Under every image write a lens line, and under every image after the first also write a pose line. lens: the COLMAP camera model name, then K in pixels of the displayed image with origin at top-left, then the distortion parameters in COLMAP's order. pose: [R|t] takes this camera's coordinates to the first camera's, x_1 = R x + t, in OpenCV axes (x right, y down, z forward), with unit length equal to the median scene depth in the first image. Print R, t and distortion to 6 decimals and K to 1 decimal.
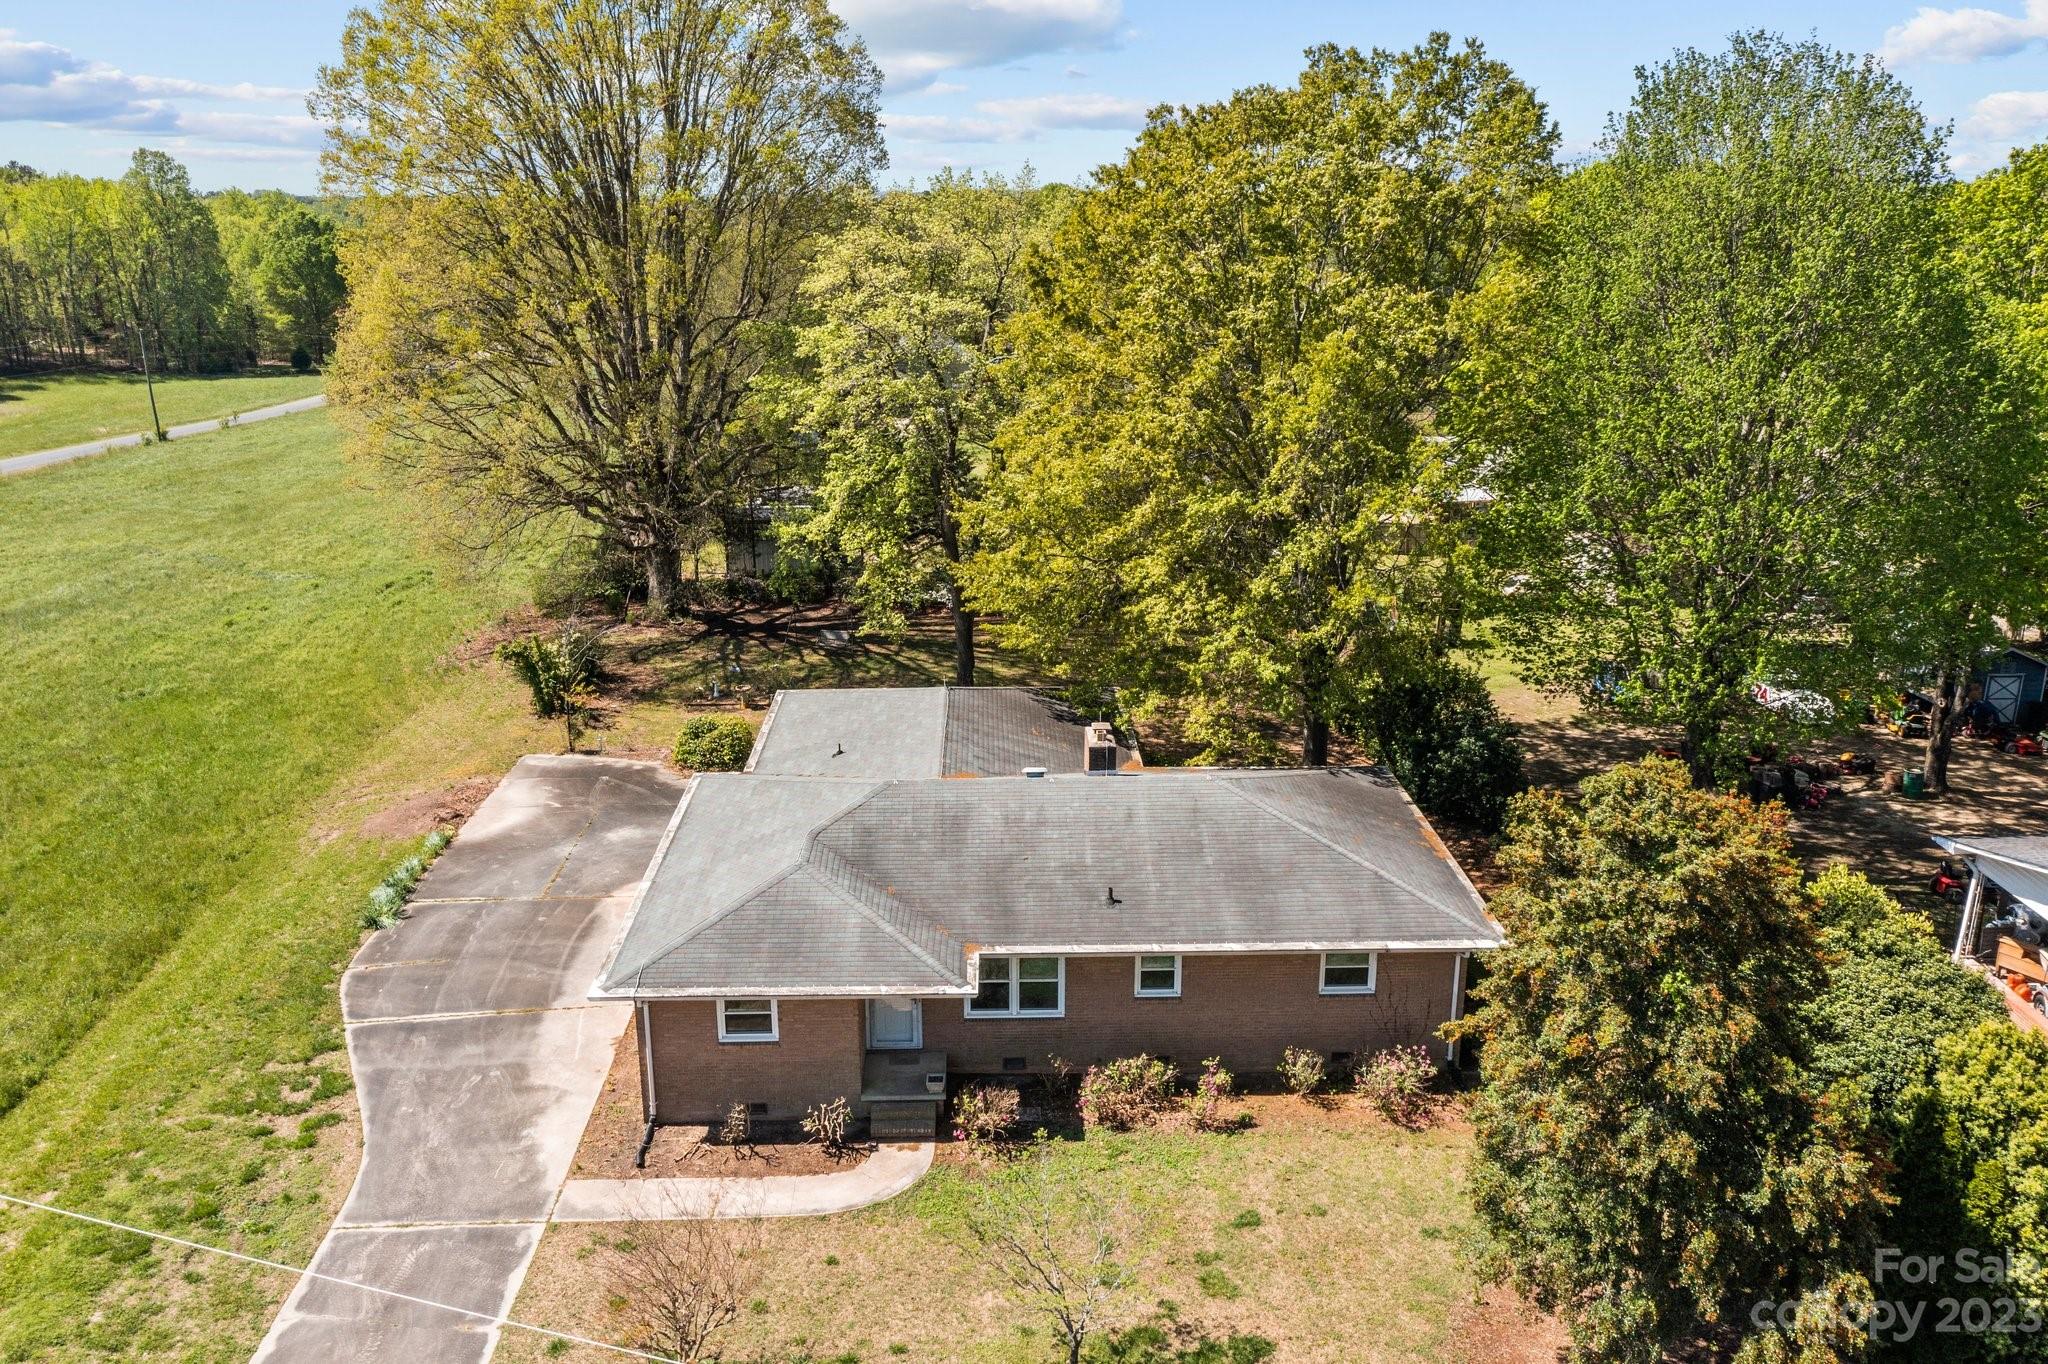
lens RADIAL K [[1628.2, 0, 1030.3], [0, 1628.2, 740.5], [0, 0, 1]] dist [-0.012844, 0.011771]
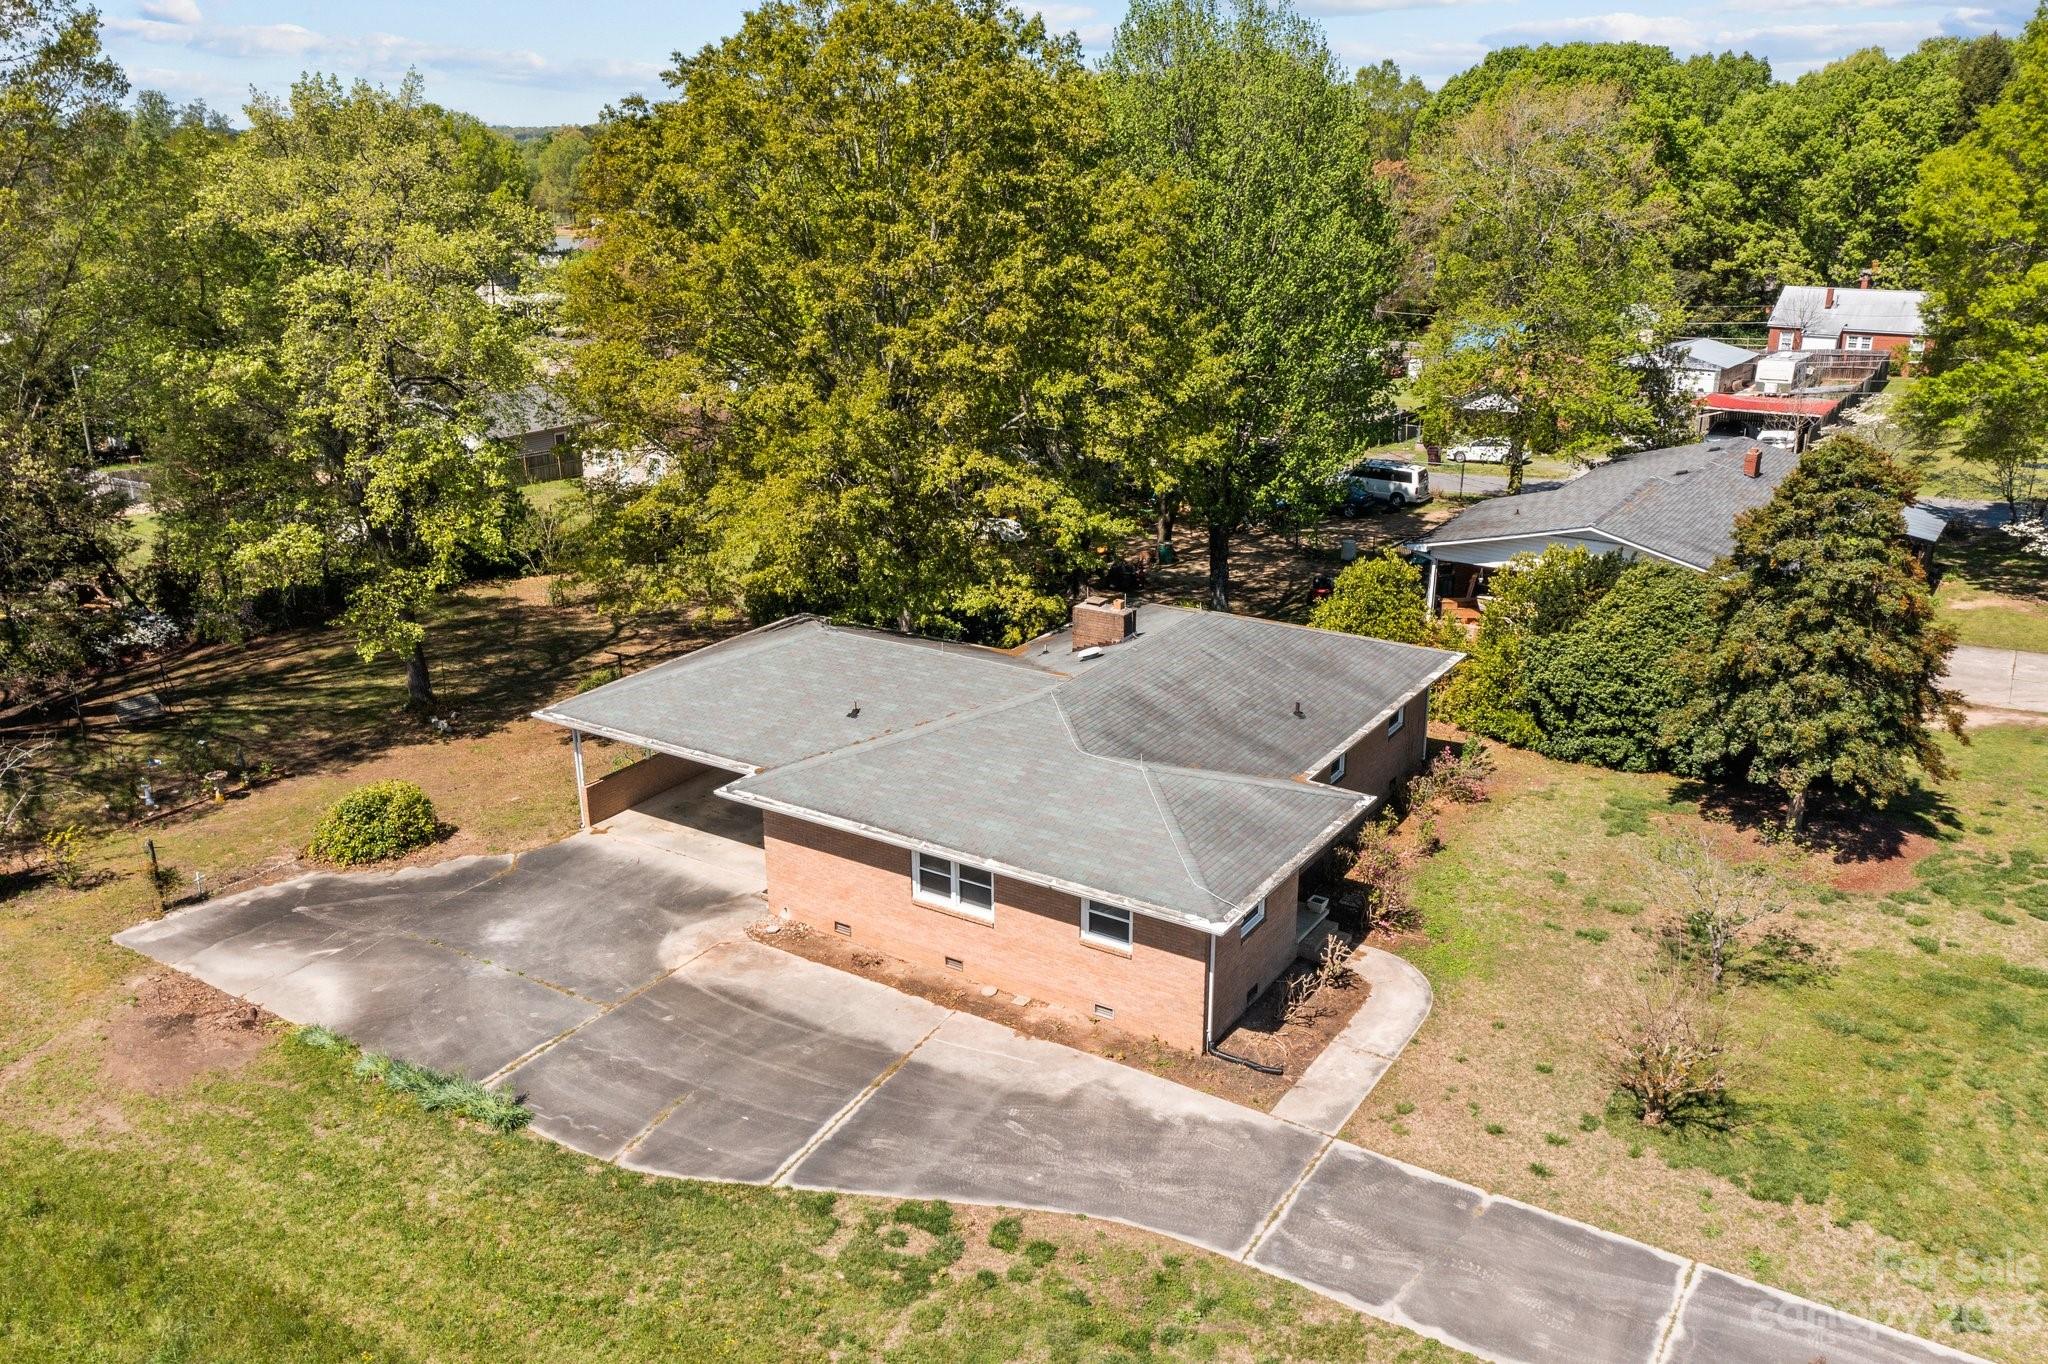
lens RADIAL K [[1628.2, 0, 1038.3], [0, 1628.2, 674.3], [0, 0, 1]] dist [-0.012844, 0.011771]
pose [[0.564414, -0.264563, 0.781948, -0.860566], [0.268592, 0.954564, 0.129095, -0.115483], [-0.780573, 0.137163, 0.609829, 0.394681]]
